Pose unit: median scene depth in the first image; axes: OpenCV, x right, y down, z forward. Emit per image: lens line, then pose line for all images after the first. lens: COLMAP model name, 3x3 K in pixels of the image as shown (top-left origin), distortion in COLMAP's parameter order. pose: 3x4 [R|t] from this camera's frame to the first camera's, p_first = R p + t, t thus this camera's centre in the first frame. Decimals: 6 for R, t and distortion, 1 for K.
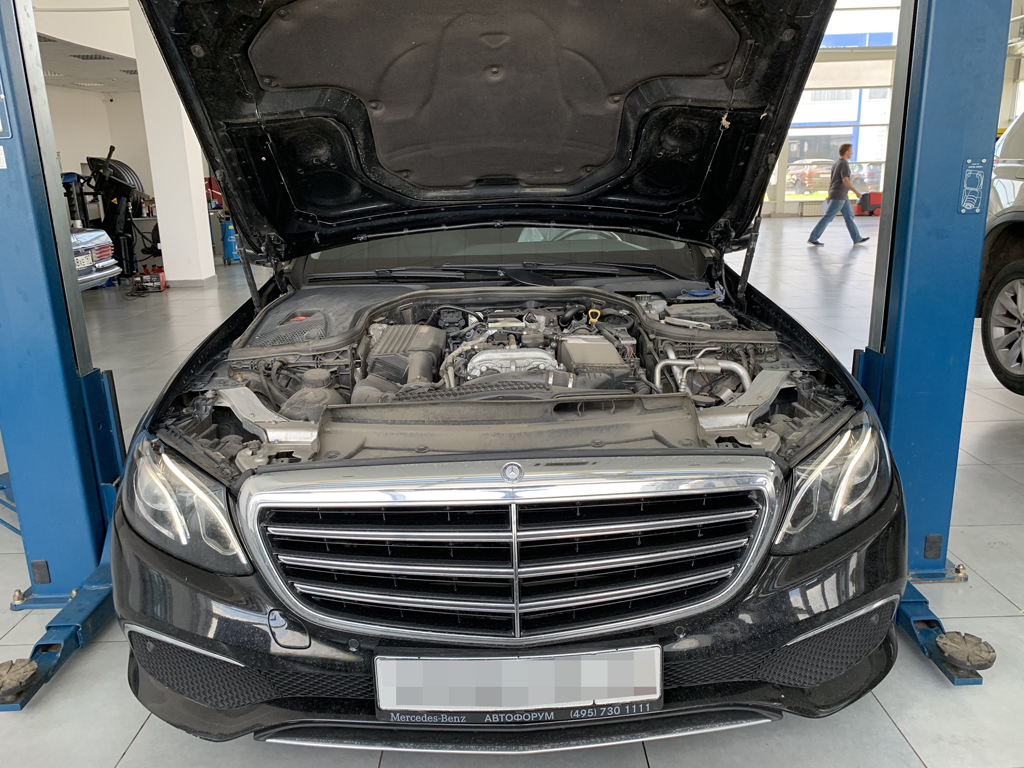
lens RADIAL K [[781.8, 0, 512.0], [0, 781.8, 384.0], [0, 0, 1]] dist [0.024983, -0.012567]
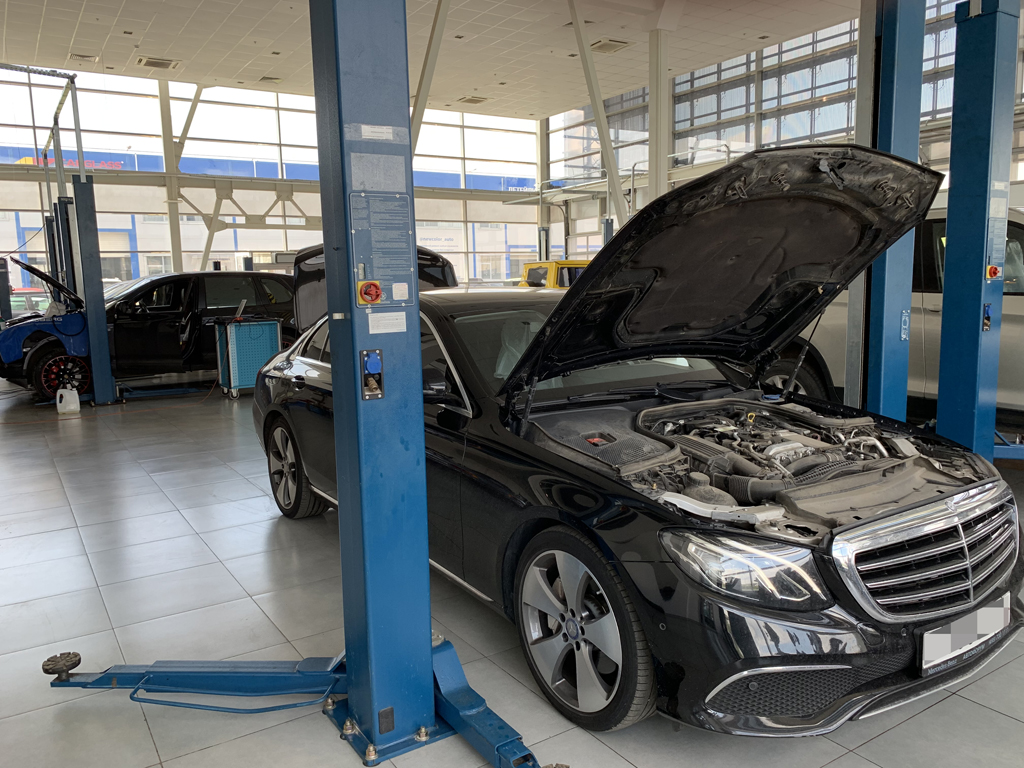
lens RADIAL K [[781.8, 0, 512.0], [0, 781.8, 384.0], [0, 0, 1]] dist [0.024983, -0.012567]
pose [[0.850589, -0.060876, 0.522295, -1.284370], [0.132793, 0.985949, -0.101343, -0.077046], [-0.508787, 0.155559, 0.846721, -0.004193]]
